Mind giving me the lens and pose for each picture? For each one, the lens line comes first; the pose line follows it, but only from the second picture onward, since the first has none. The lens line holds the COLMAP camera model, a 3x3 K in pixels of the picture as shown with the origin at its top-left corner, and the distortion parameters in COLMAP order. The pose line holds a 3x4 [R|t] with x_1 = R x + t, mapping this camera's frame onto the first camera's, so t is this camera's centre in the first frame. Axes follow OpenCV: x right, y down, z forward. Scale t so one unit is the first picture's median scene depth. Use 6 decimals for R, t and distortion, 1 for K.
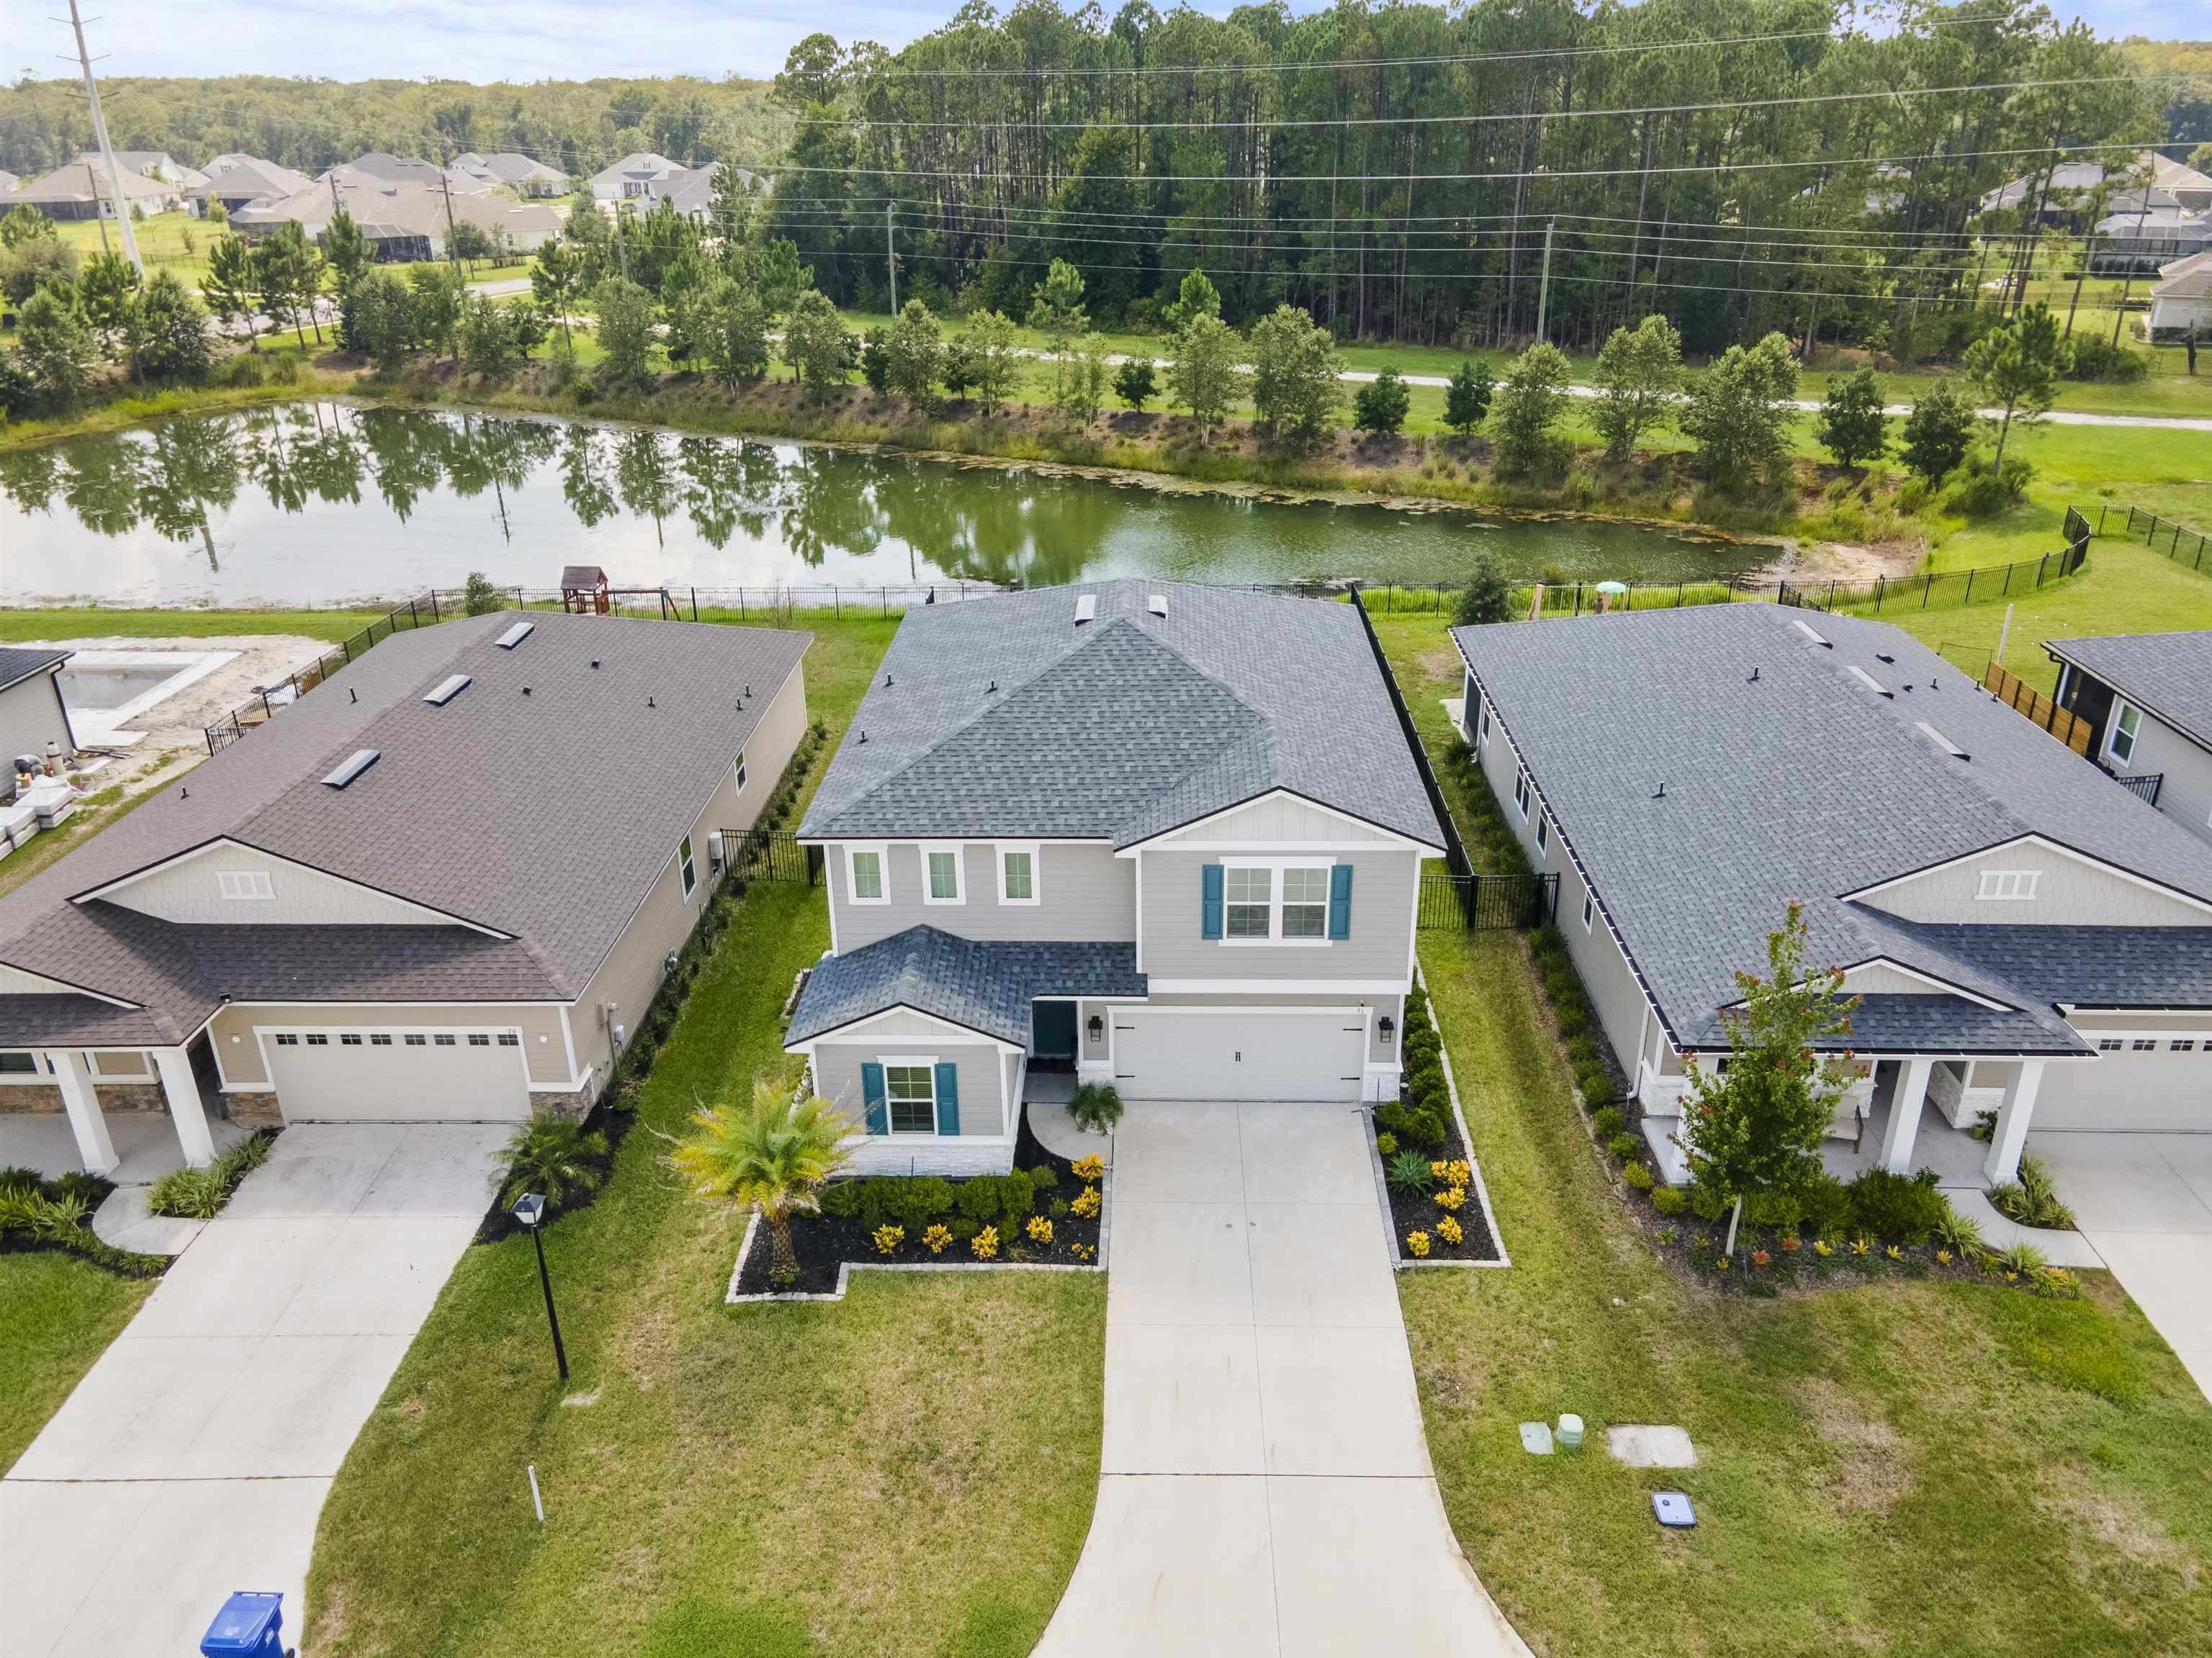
lens RADIAL K [[1612.6, 0, 1120.6], [0, 1612.6, 824.0], [0, 0, 1]] dist [0.045880, 0.008033]
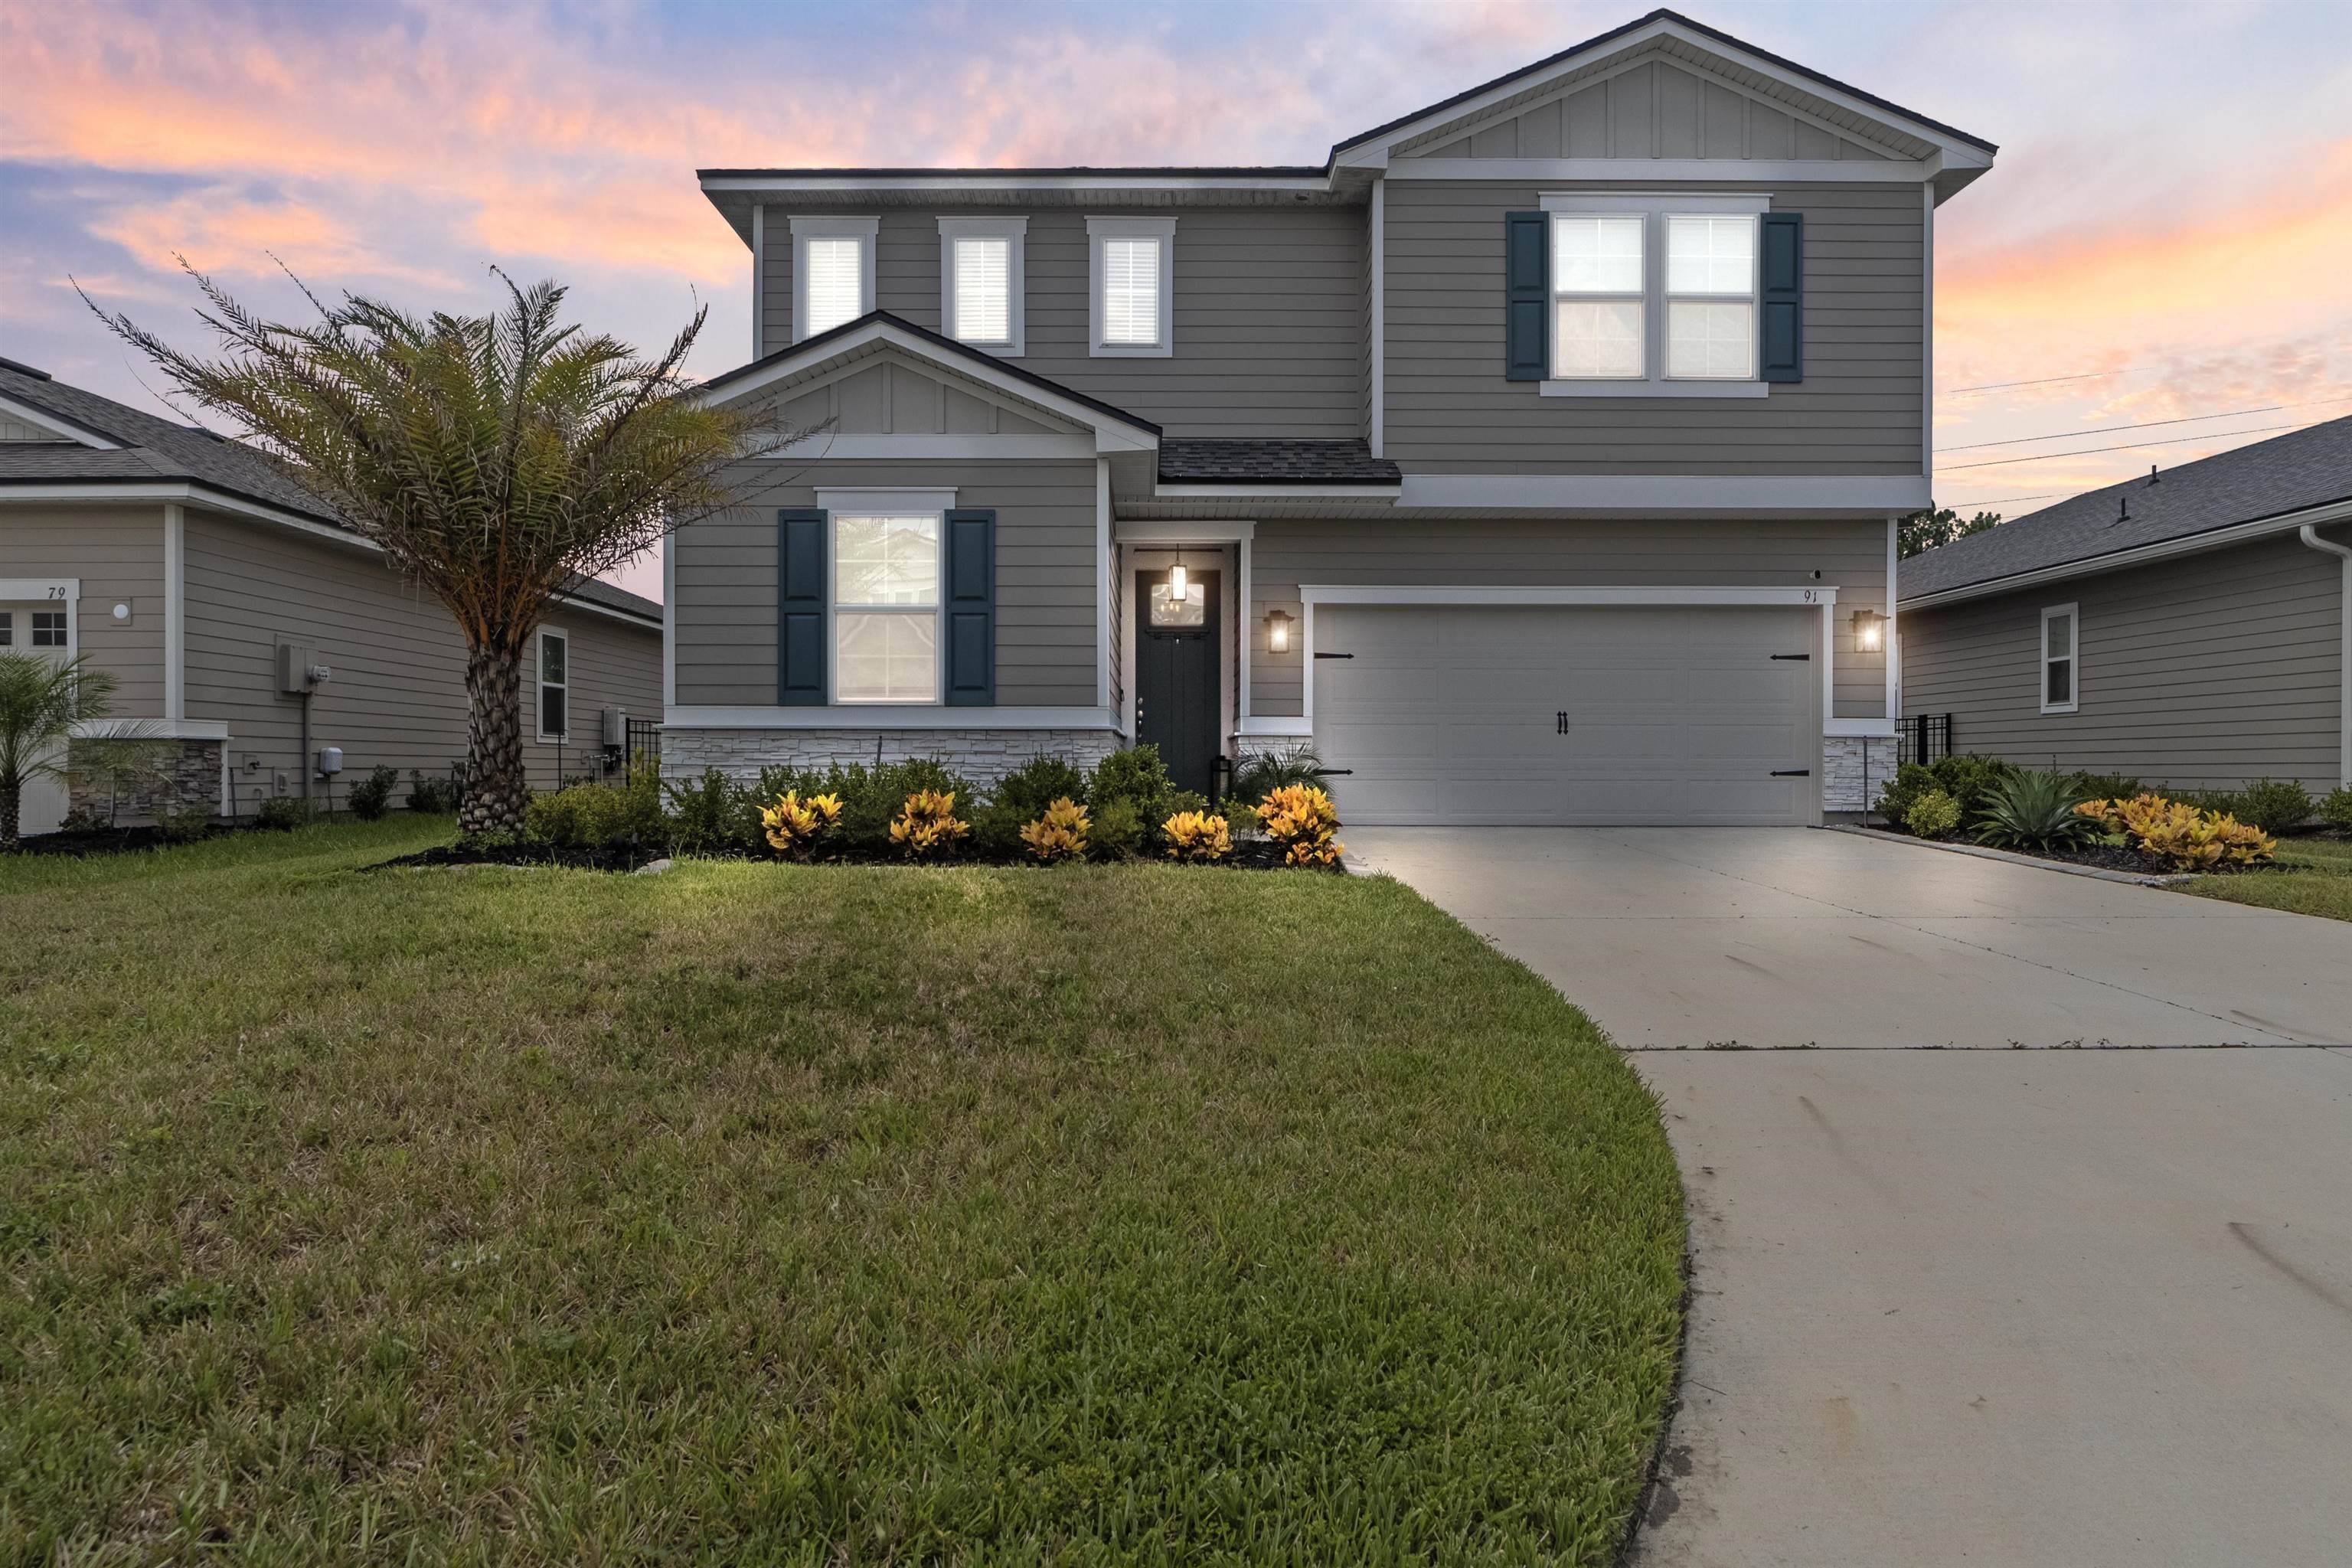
lens RADIAL K [[1470.4, 0, 1172.2], [0, 1470.4, 790.4], [0, 0, 1]] dist [-0.003979, 0.002949]
pose [[0.999654, 0.005648, 0.025706, -0.062675], [0.004797, 0.921243, -0.388957, 0.364751], [-0.025879, 0.388946, 0.920897, 0.647482]]
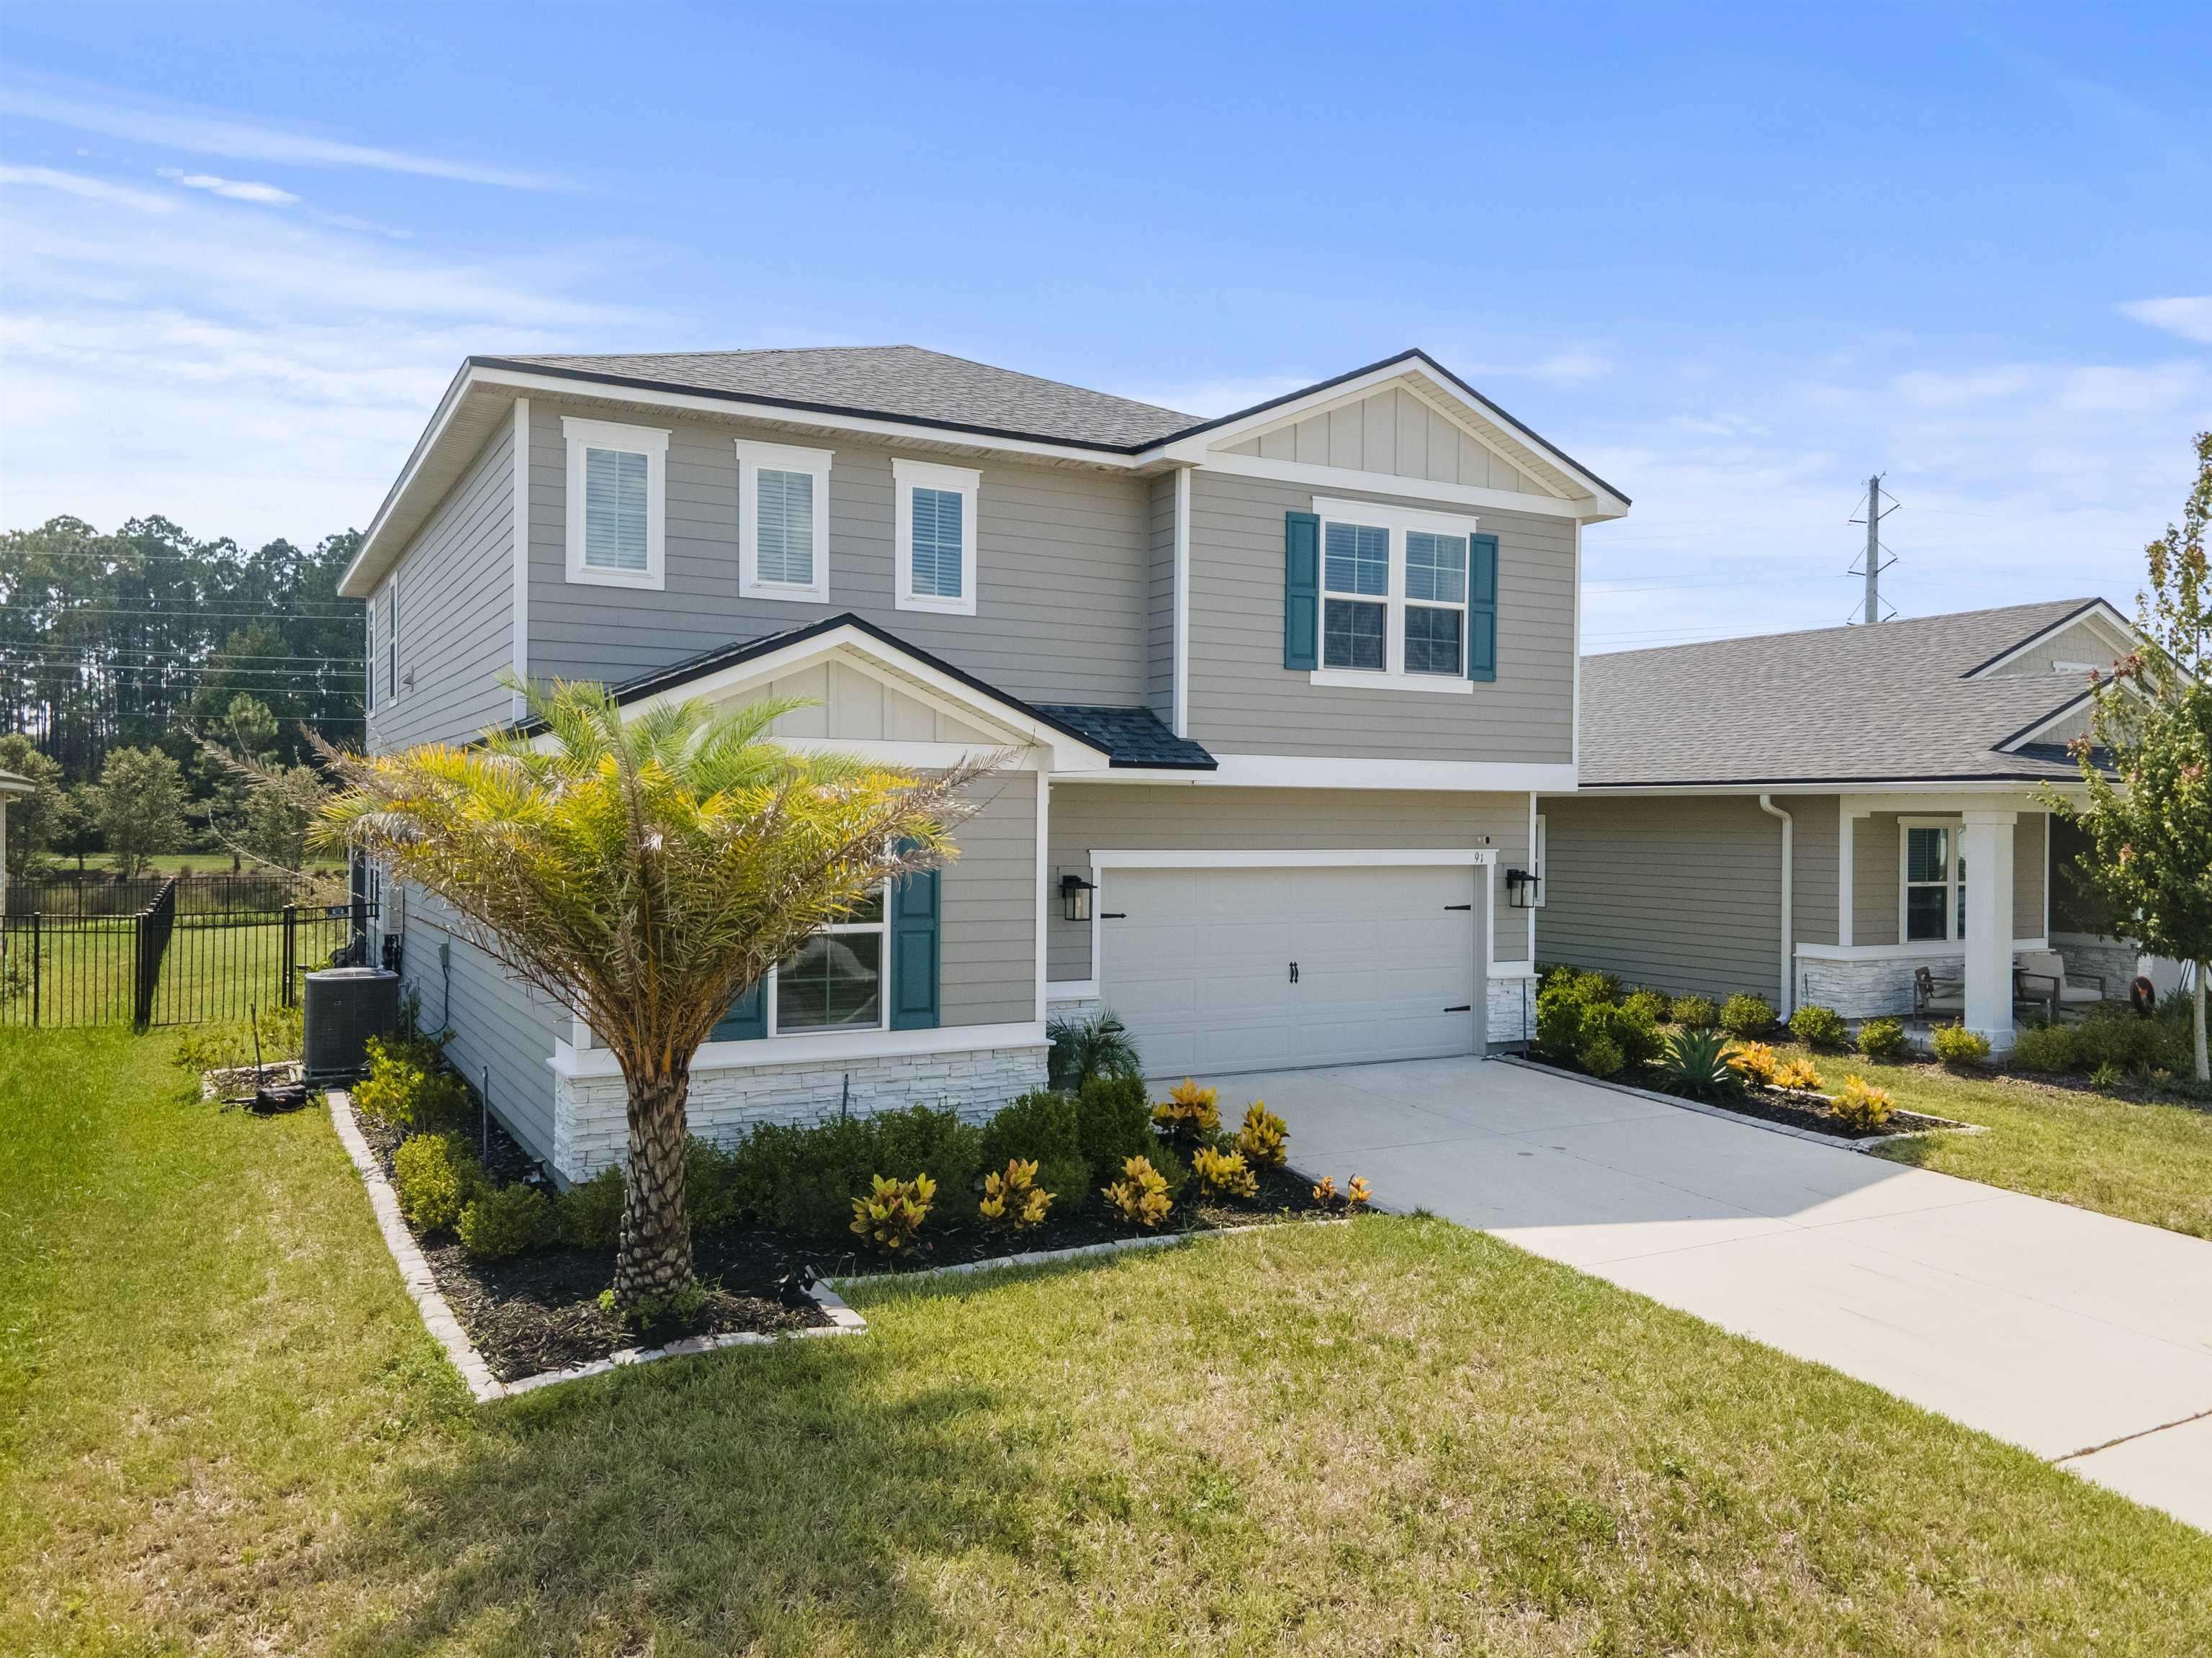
lens RADIAL K [[1612.6, 0, 1108.0], [0, 1612.6, 840.9], [0, 0, 1]] dist [0.045880, 0.008033]
pose [[0.865988, 0.005195, 0.500037, -0.266840], [0.189384, 0.922055, -0.337563, 0.294494], [-0.462815, 0.387025, 0.797505, 0.635799]]
